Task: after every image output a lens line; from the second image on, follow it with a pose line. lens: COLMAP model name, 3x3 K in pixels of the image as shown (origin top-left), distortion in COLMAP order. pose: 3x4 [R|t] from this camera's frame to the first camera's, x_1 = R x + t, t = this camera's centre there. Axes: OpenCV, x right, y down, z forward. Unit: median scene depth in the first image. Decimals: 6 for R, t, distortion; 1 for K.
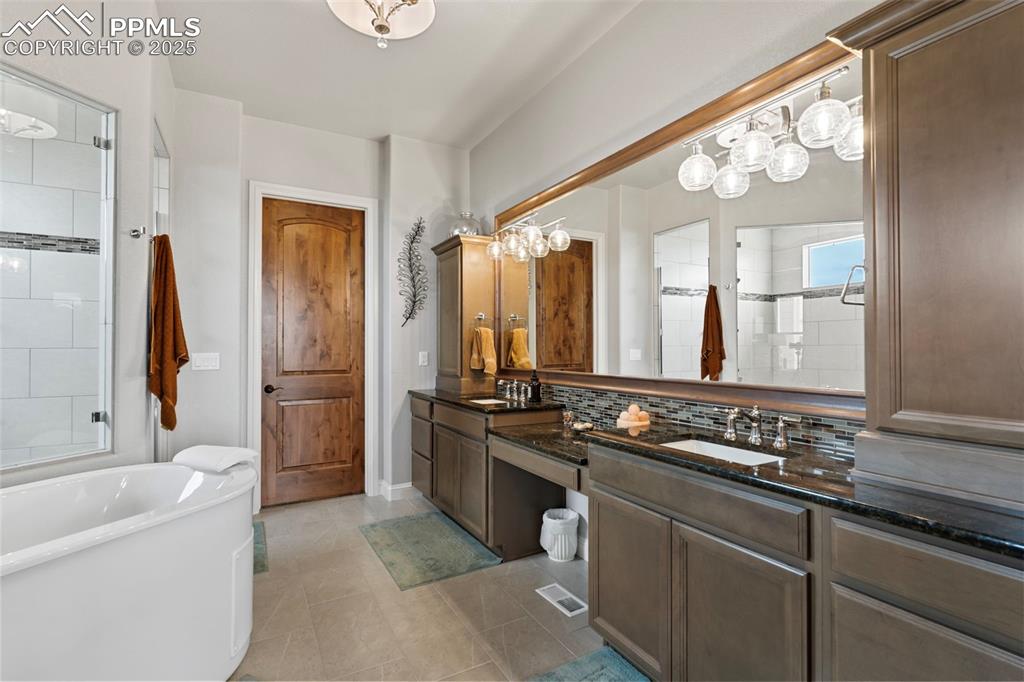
lens RADIAL K [[472.3, 0, 511.1], [0, 472.3, 342.6], [0, 0, 1]] dist [-0.002686, 0.000024]
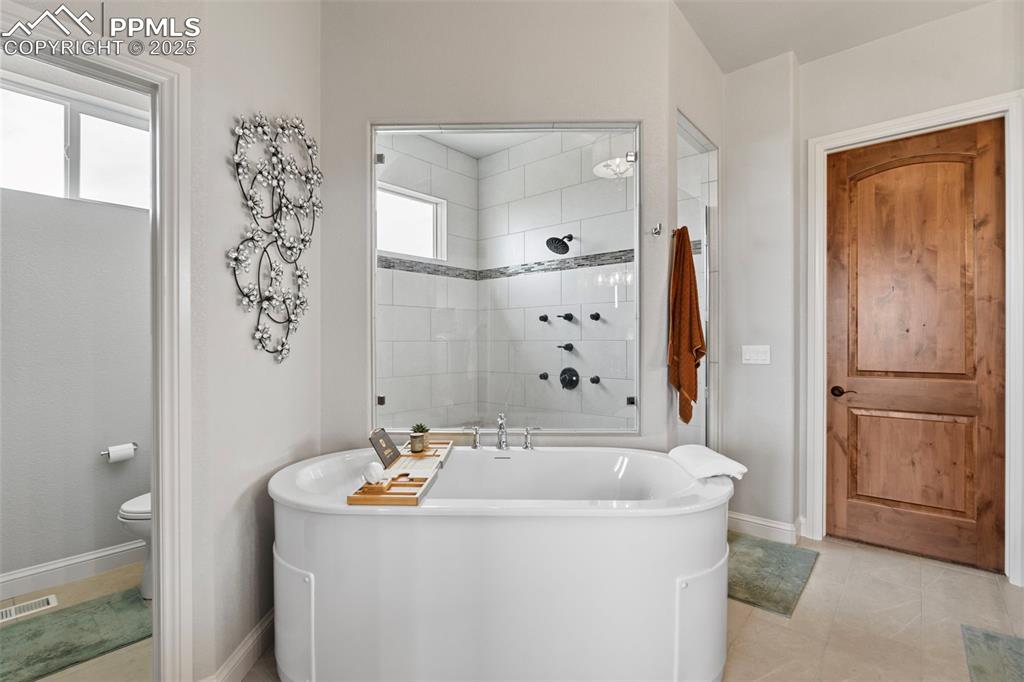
lens RADIAL K [[472.3, 0, 511.7], [0, 472.3, 342.7], [0, 0, 1]] dist [-0.002686, 0.000024]
pose [[0.338986, 0.004324, -0.940782, 0.053162], [0.010292, 0.999913, 0.008304, 0.003159], [0.940735, -0.012497, 0.338912, 0.202813]]
